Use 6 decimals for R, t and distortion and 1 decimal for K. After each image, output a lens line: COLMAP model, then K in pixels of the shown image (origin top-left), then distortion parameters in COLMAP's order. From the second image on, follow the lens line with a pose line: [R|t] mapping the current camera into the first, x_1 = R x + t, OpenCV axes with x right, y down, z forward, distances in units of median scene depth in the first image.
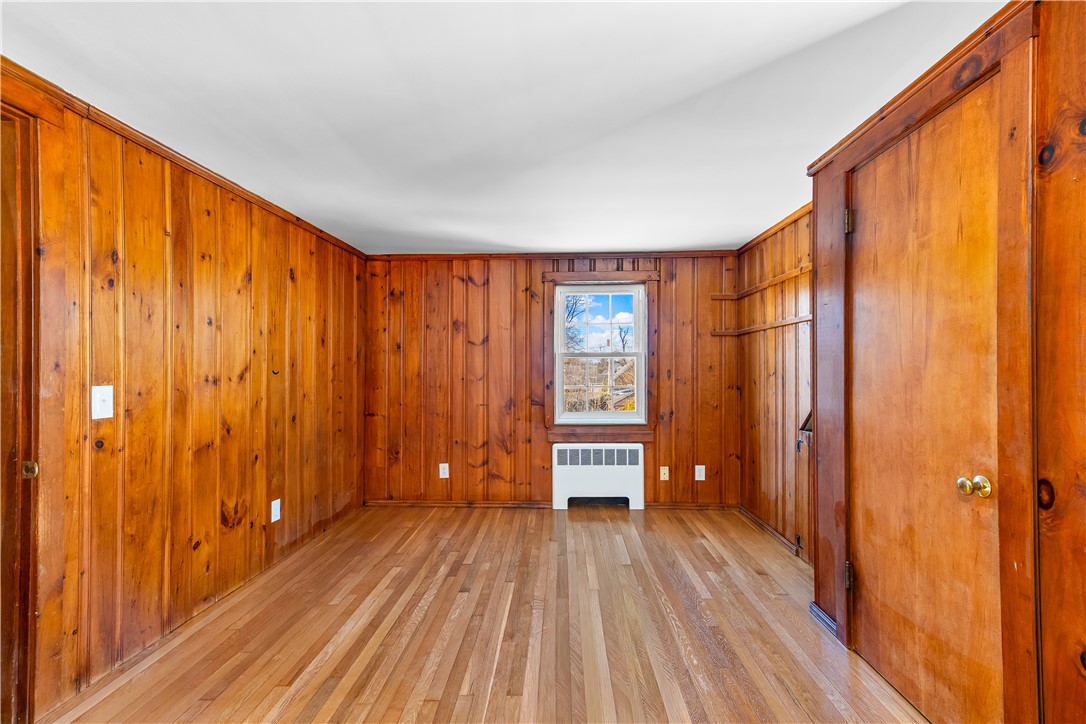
lens RADIAL K [[489.3, 0, 542.6], [0, 489.3, 364.1], [0, 0, 1]] dist [0.015191, -0.000285]
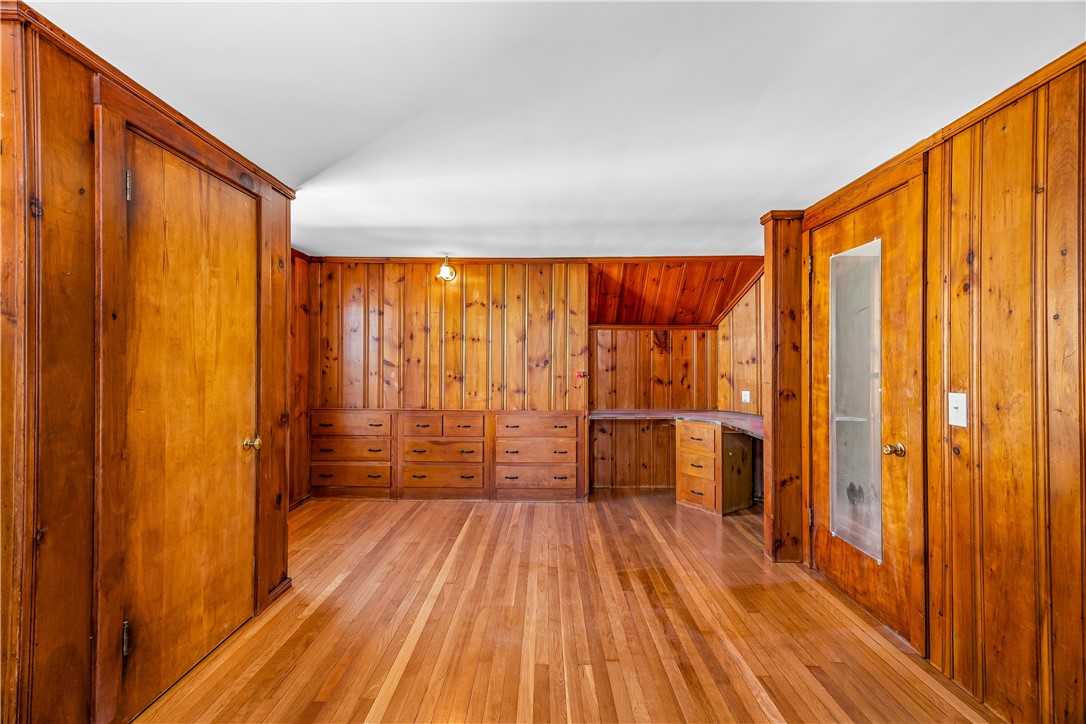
lens RADIAL K [[489.3, 0, 537.7], [0, 489.3, 360.0], [0, 0, 1]] dist [0.015191, -0.000285]
pose [[-0.999671, -0.004012, -0.025352, -0.015236], [-0.003631, 0.999880, -0.015058, -0.004961], [0.025409, -0.014961, -0.999565, 2.026877]]
